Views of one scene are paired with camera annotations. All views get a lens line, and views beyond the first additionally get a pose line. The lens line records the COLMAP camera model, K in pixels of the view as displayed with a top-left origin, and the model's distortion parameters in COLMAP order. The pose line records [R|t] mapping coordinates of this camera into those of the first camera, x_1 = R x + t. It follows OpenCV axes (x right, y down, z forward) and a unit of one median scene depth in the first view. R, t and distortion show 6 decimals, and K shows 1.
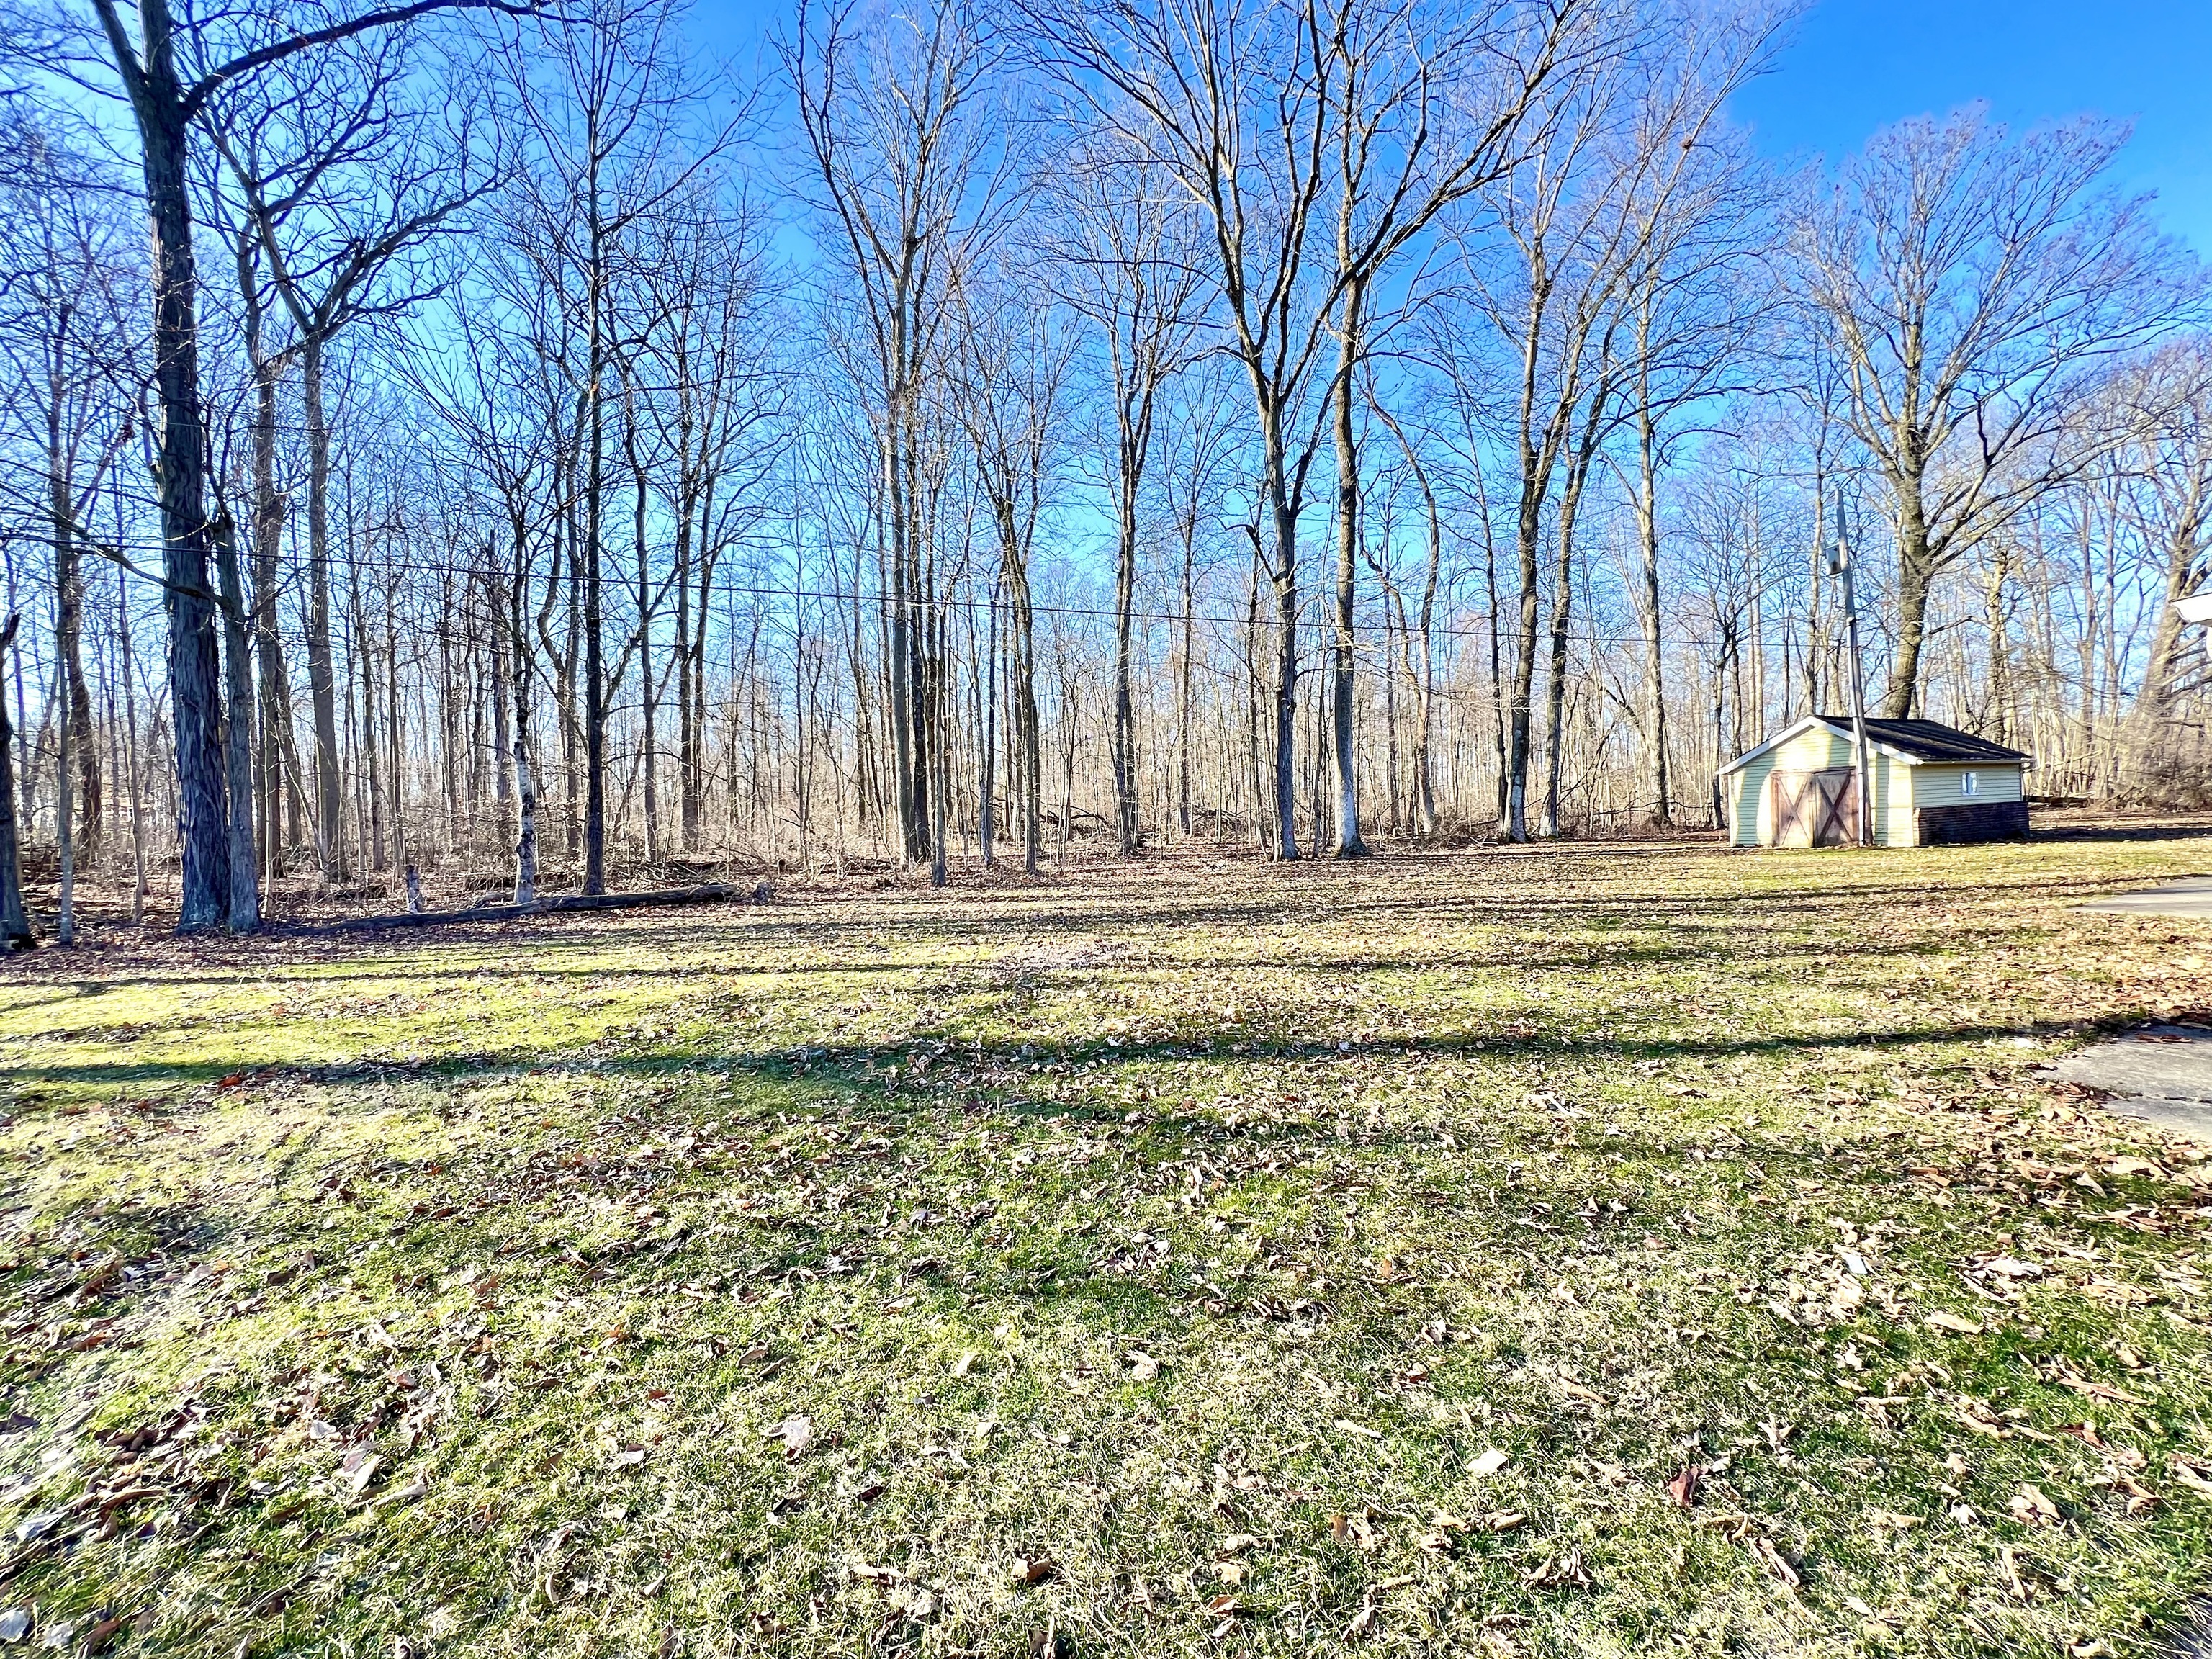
lens RADIAL K [[887.8, 0, 1101.4], [0, 887.8, 823.6], [0, 0, 1]] dist [-0.000860, -0.000139]
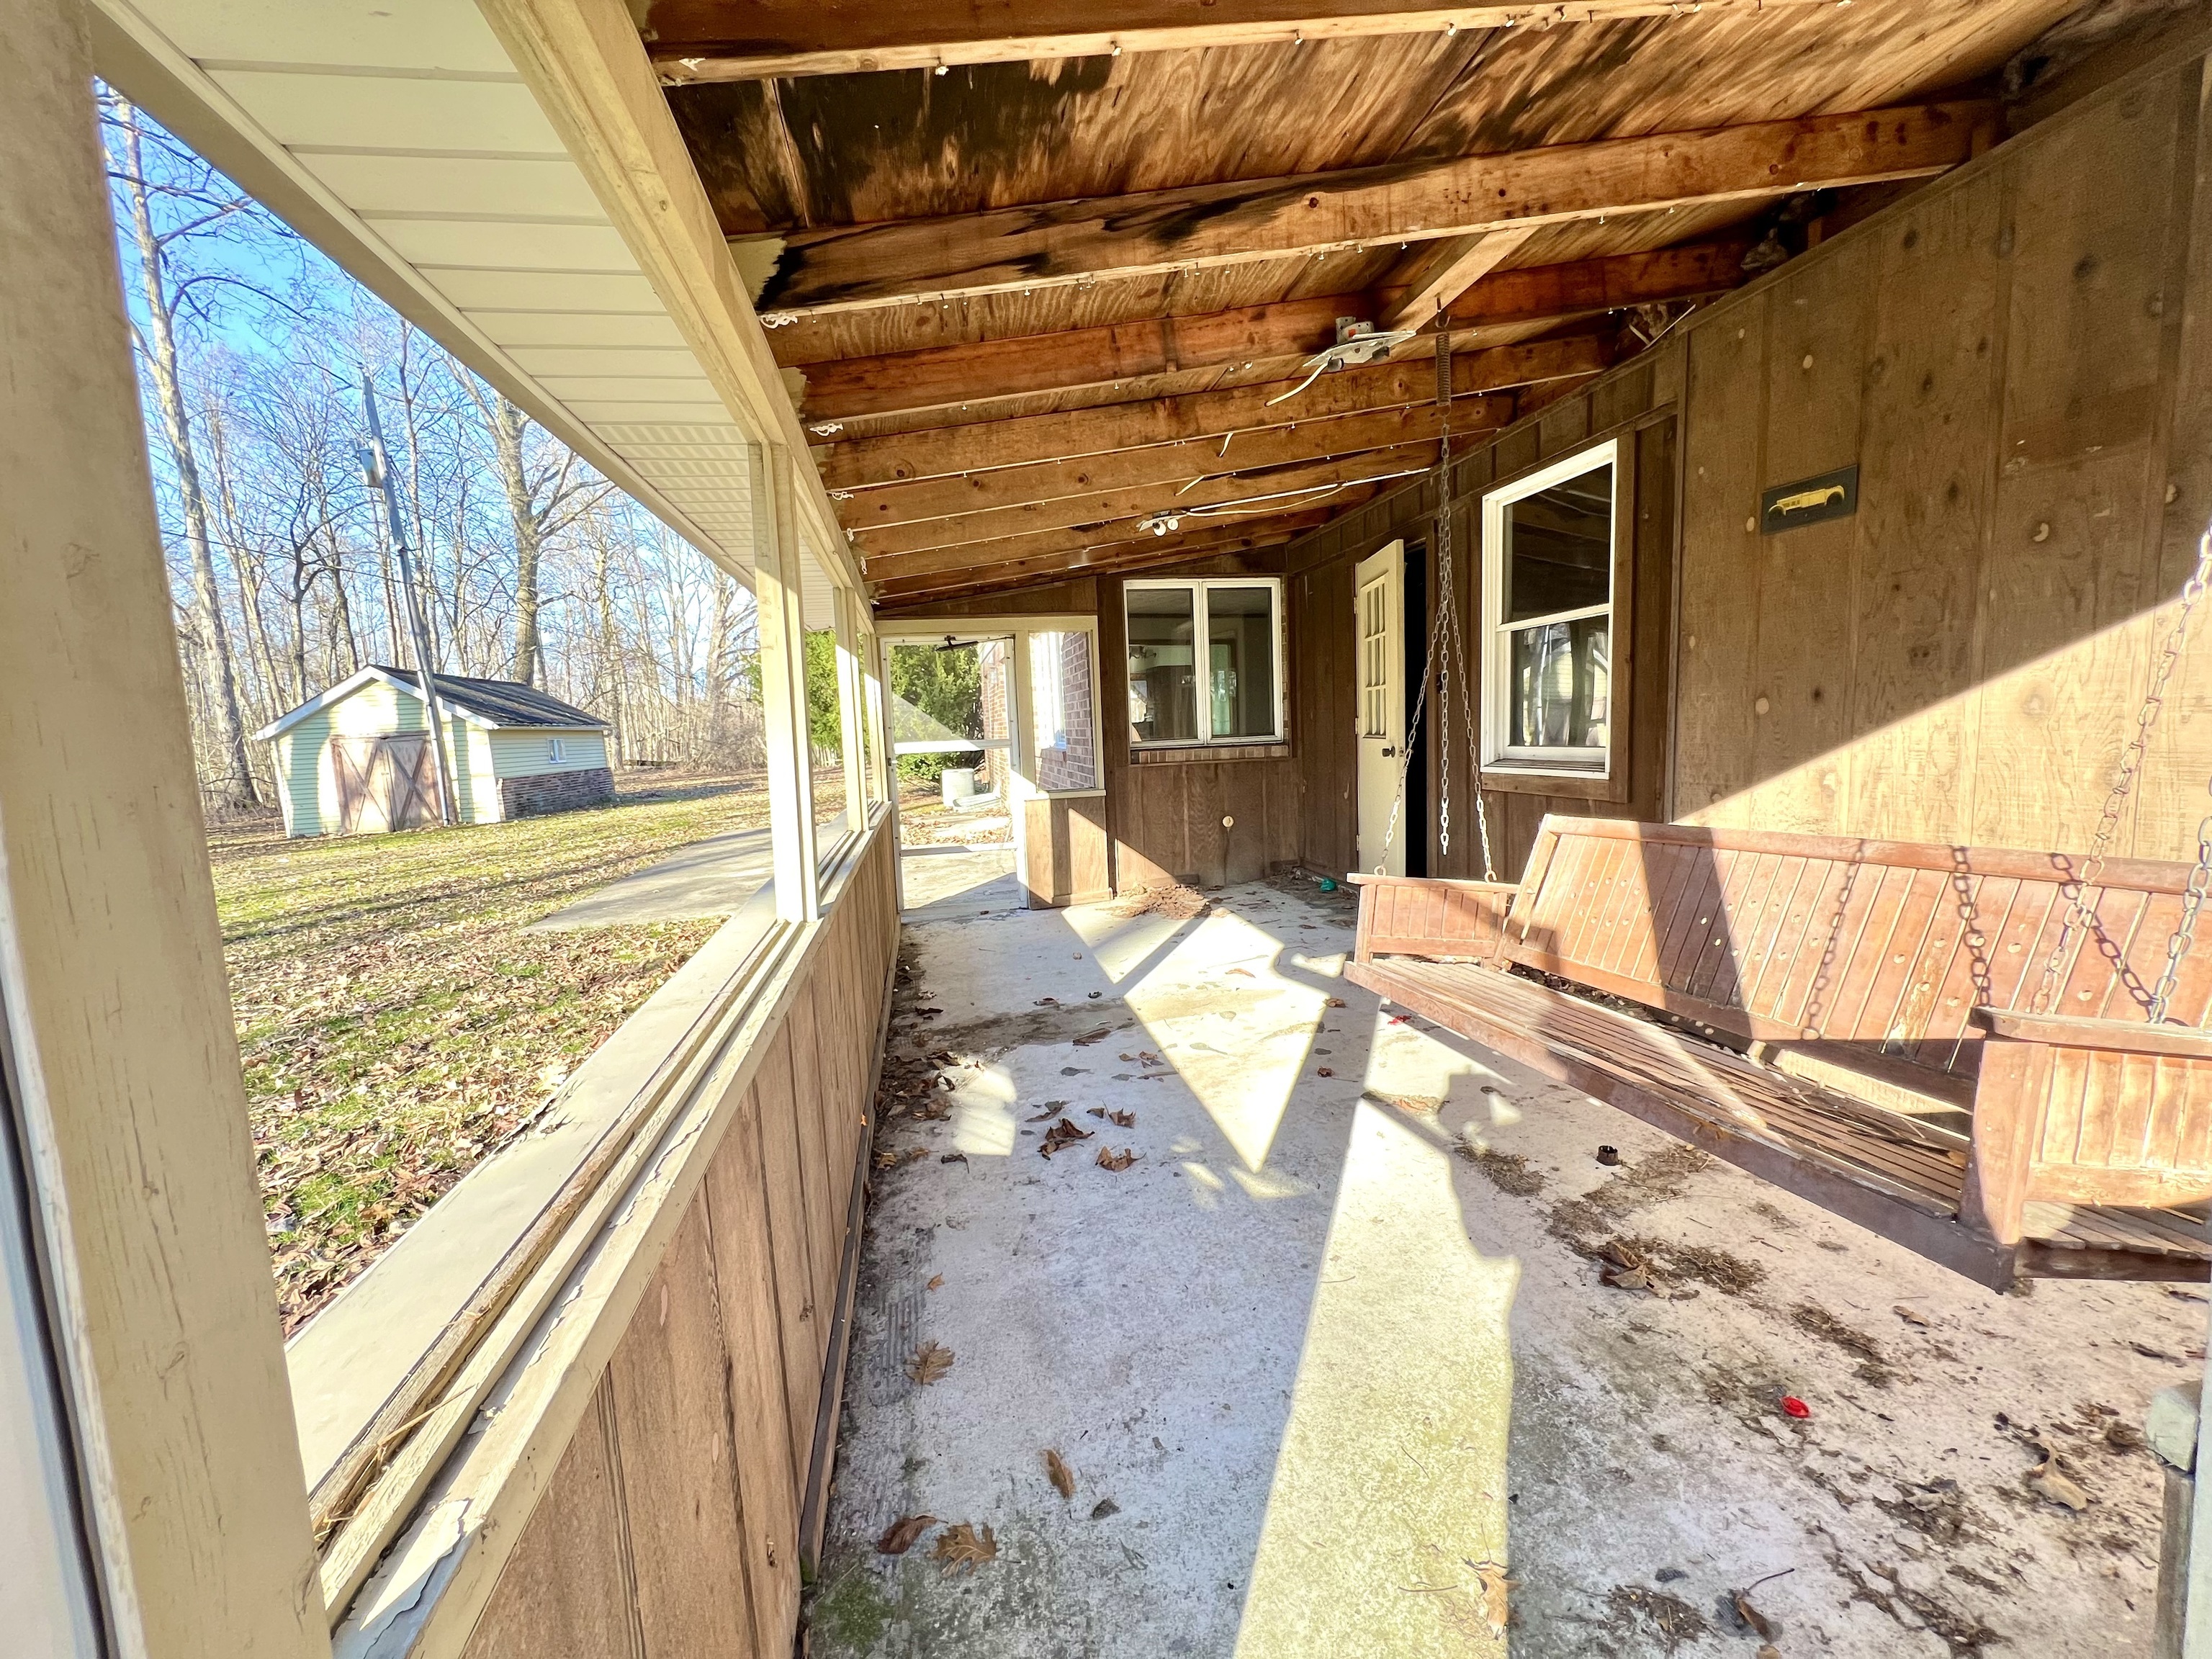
lens RADIAL K [[888.8, 0, 1103.0], [0, 888.8, 836.7], [0, 0, 1]] dist [-0.006511, 0.000174]
pose [[0.302425, -0.097287, 0.948195, 0.238647], [0.049358, 0.995041, 0.086351, -0.005496], [-0.951894, 0.020687, 0.305728, 0.141728]]
